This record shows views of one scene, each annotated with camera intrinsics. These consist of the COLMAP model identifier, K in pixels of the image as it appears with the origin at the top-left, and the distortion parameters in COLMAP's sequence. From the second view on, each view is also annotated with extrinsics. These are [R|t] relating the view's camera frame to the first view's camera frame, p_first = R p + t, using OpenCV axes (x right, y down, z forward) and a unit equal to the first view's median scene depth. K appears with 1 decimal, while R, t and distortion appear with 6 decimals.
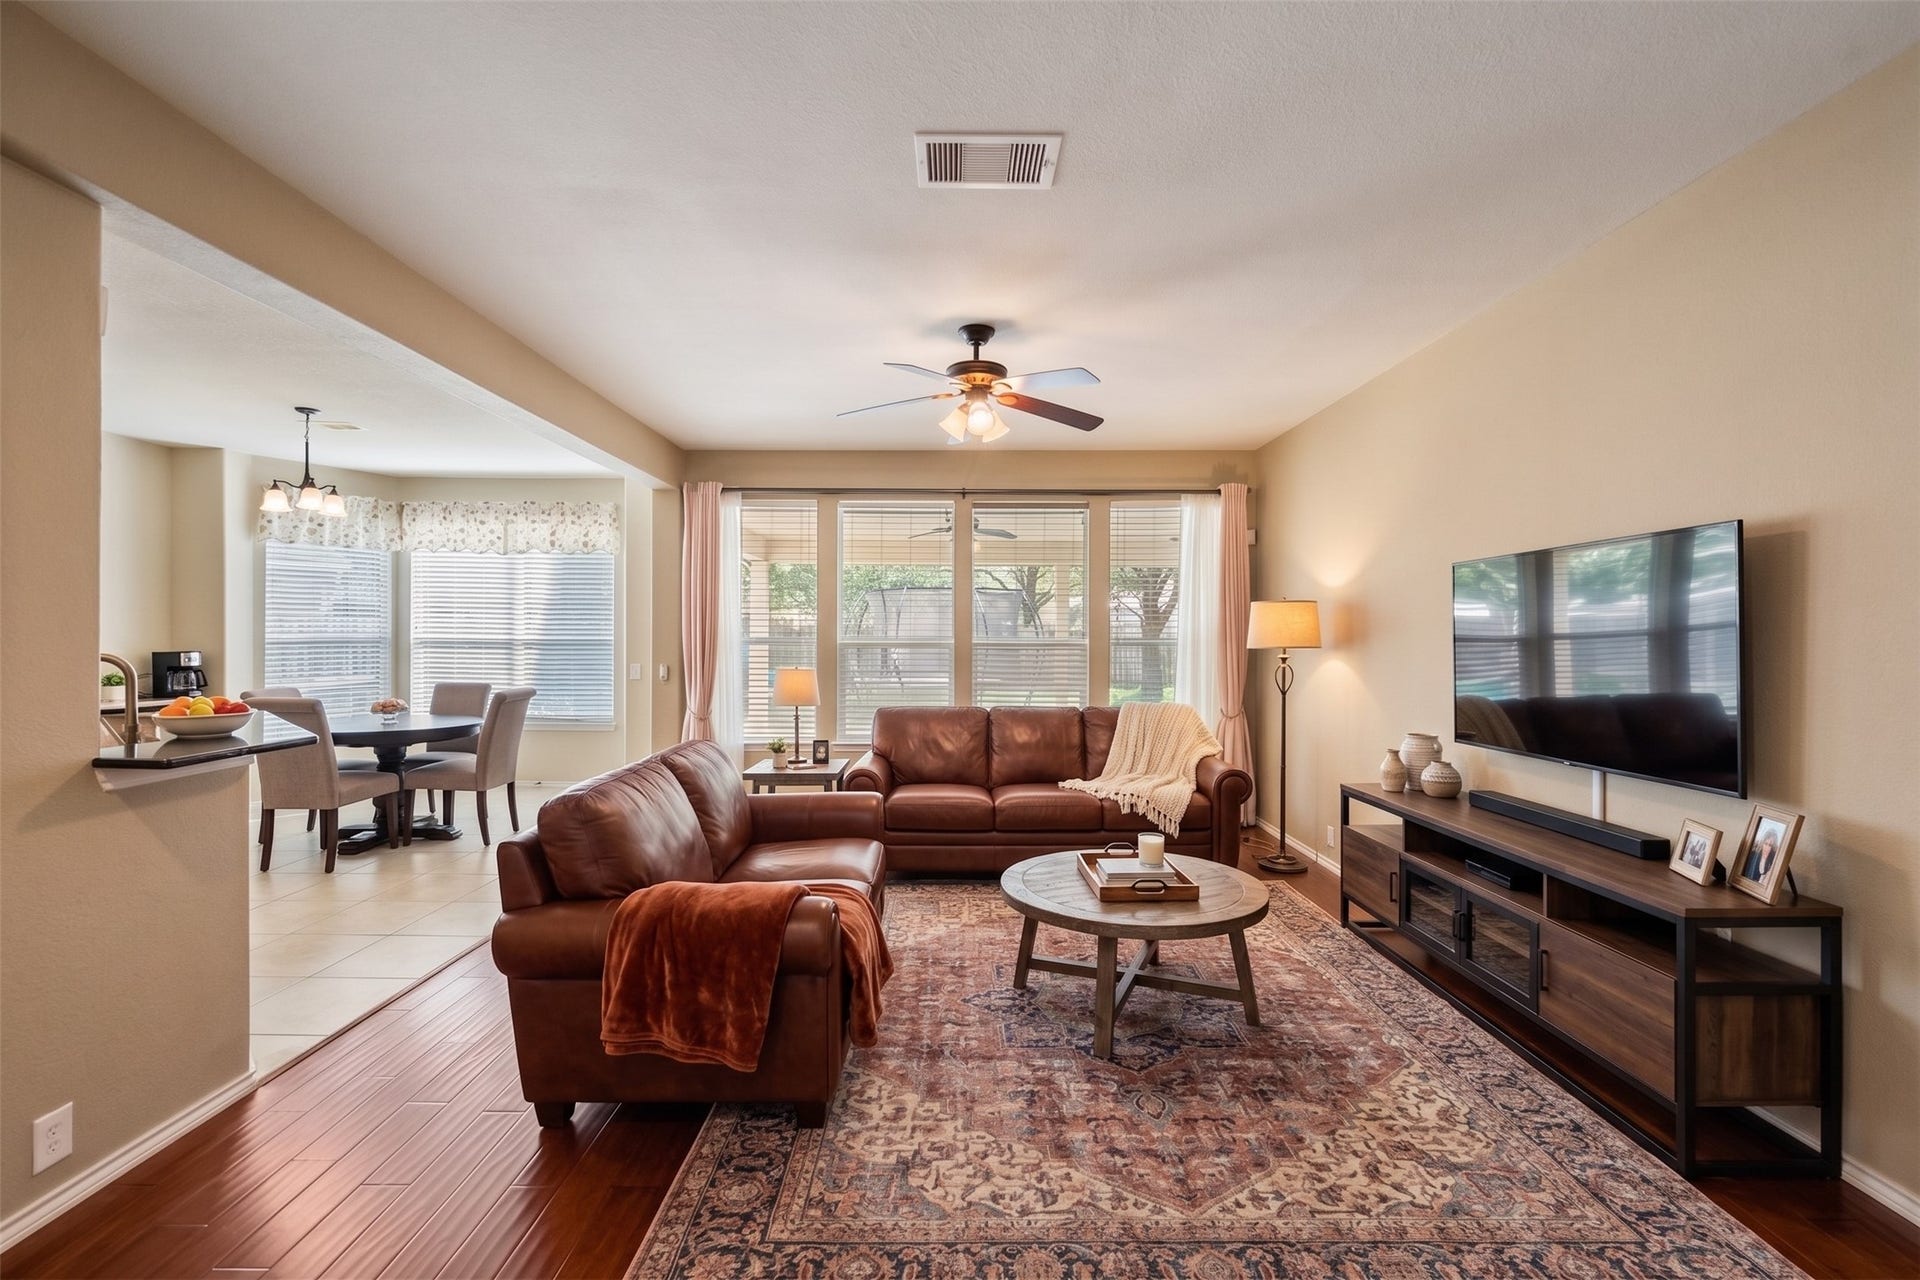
lens RADIAL K [[667.3, 0, 960.0], [0, 667.3, 640.0], [0, 0, 1]] dist [0.000592, 0.000041]
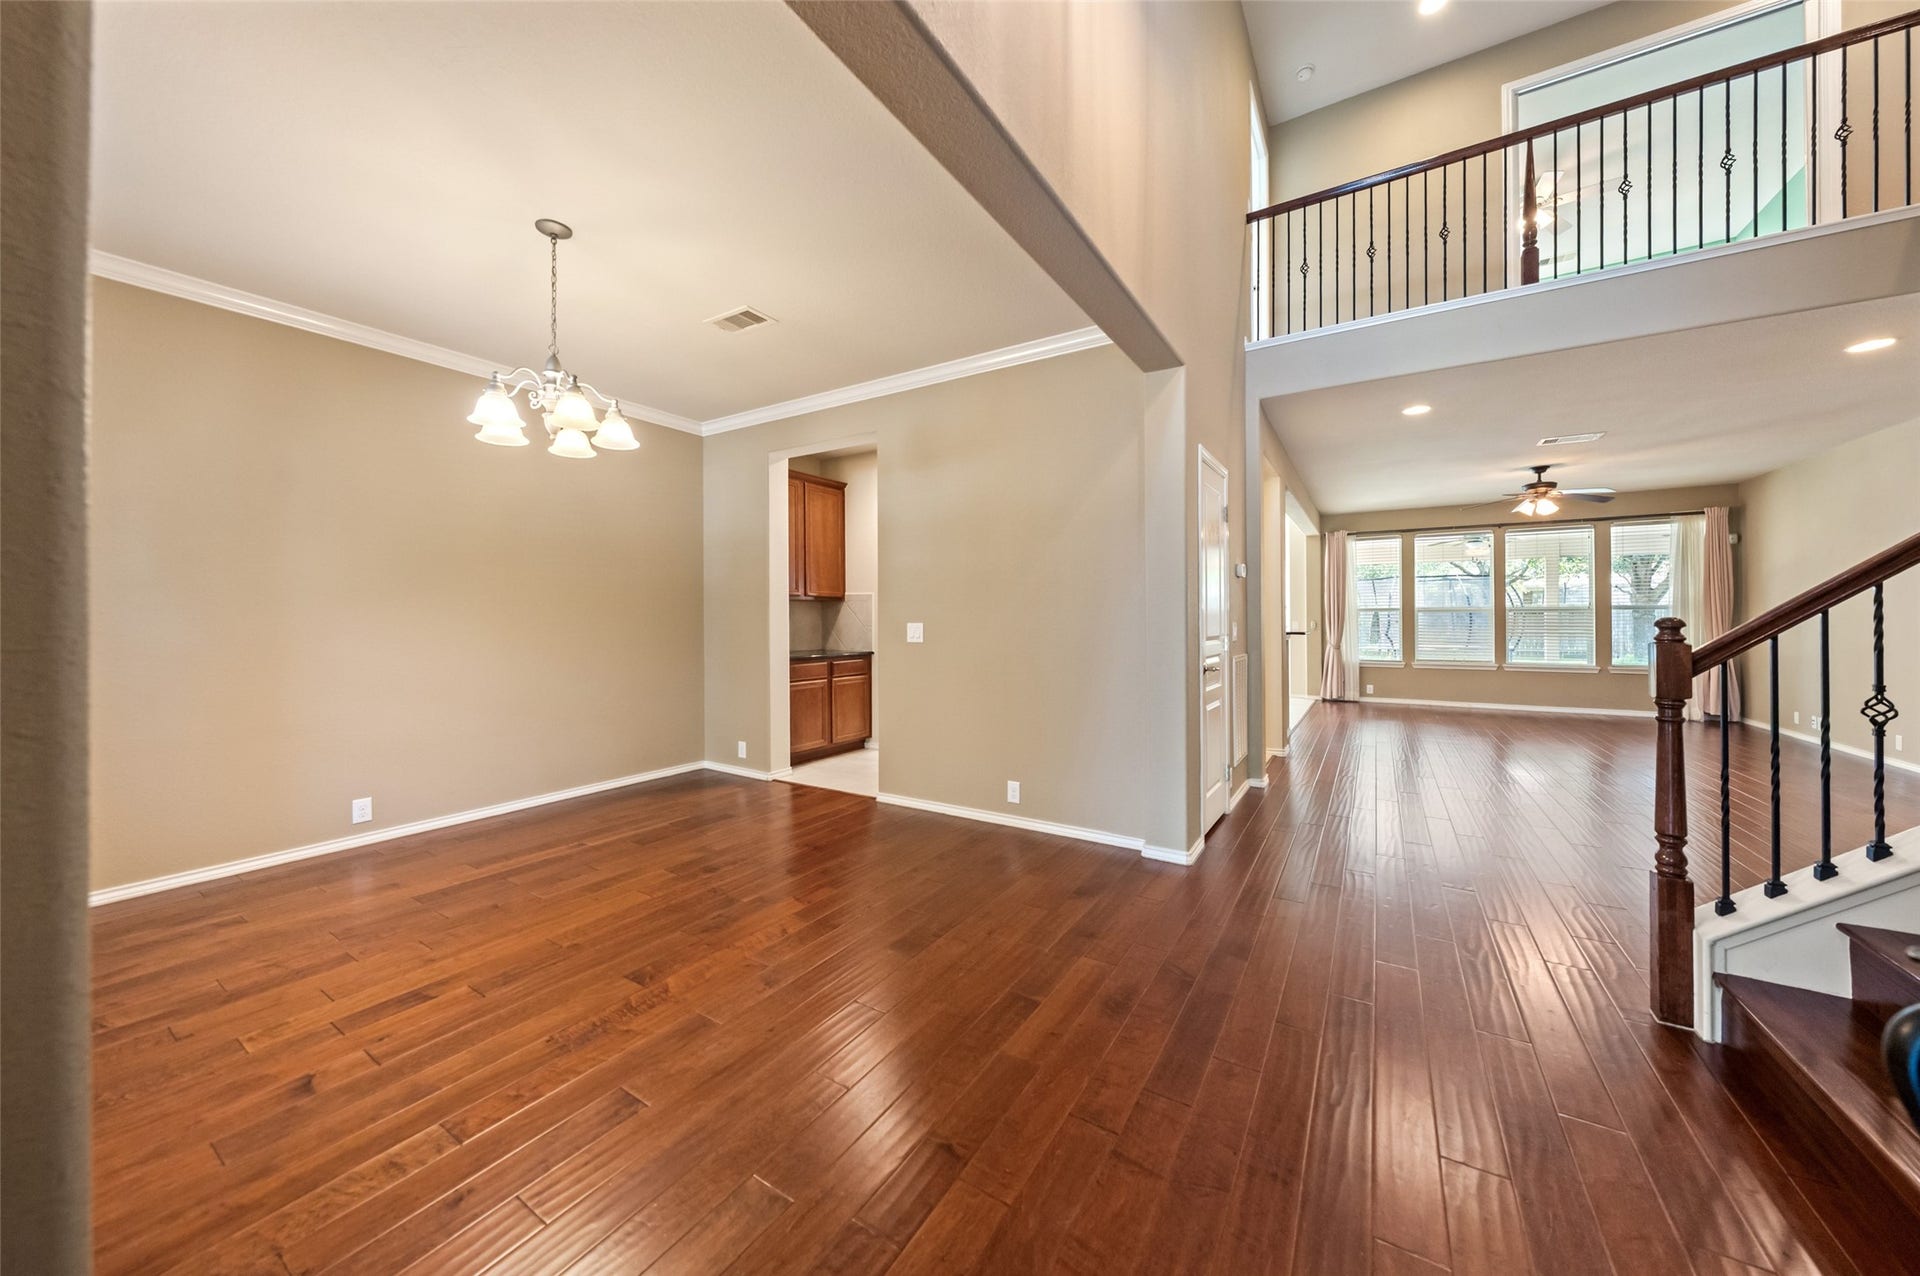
lens RADIAL K [[667.3, 0, 960.0], [0, 667.3, 638.0], [0, 0, 1]] dist [0.000592, 0.000041]
pose [[0.862848, -0.000833, -0.505462, -0.377016], [0.002745, 0.999992, 0.003038, 0.083306], [0.505456, -0.004009, 0.862843, -1.418384]]
